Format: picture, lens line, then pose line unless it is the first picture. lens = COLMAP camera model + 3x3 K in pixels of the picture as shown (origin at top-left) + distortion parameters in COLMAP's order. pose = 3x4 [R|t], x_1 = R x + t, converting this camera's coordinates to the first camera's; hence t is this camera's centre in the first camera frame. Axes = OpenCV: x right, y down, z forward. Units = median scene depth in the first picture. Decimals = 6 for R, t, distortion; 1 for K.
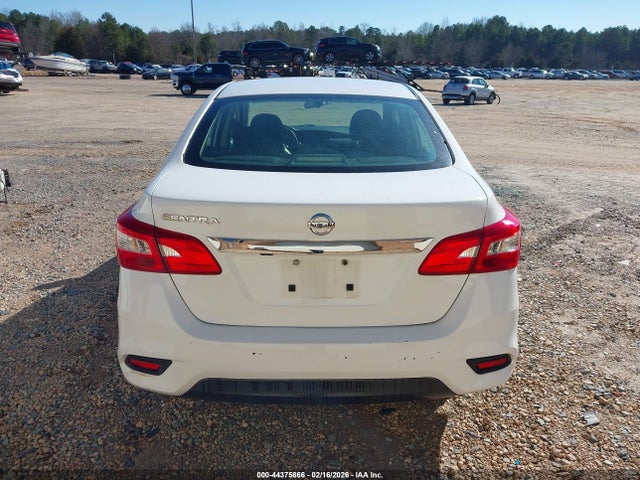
lens RADIAL K [[497.4, 0, 320.4], [0, 497.4, 237.5], [0, 0, 1]] dist [0.002372, -0.003726]
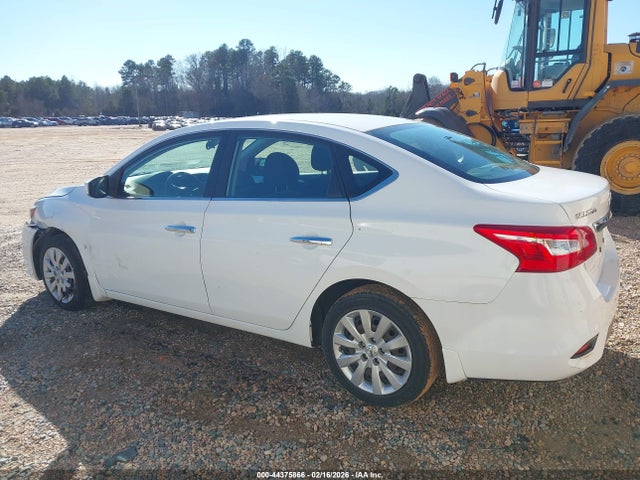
lens RADIAL K [[497.4, 0, 321.3], [0, 497.4, 239.4], [0, 0, 1]] dist [0.002372, -0.003726]
pose [[0.516295, -0.220850, 0.827445, -0.120920], [0.290625, 0.954026, 0.073296, -0.018874], [-0.805591, 0.202634, 0.556743, 0.061546]]
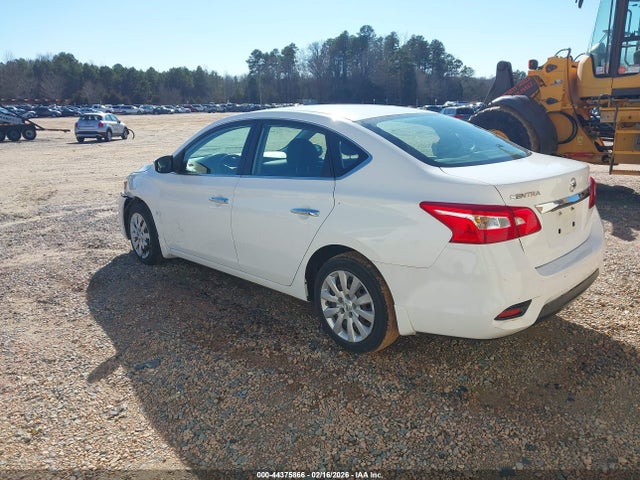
lens RADIAL K [[497.4, 0, 326.0], [0, 497.4, 243.5], [0, 0, 1]] dist [0.002372, -0.003726]
pose [[0.694812, -0.212977, 0.686933, -0.120713], [0.251662, 0.966760, 0.045187, -0.008127], [-0.673723, 0.141479, 0.725315, 0.026999]]
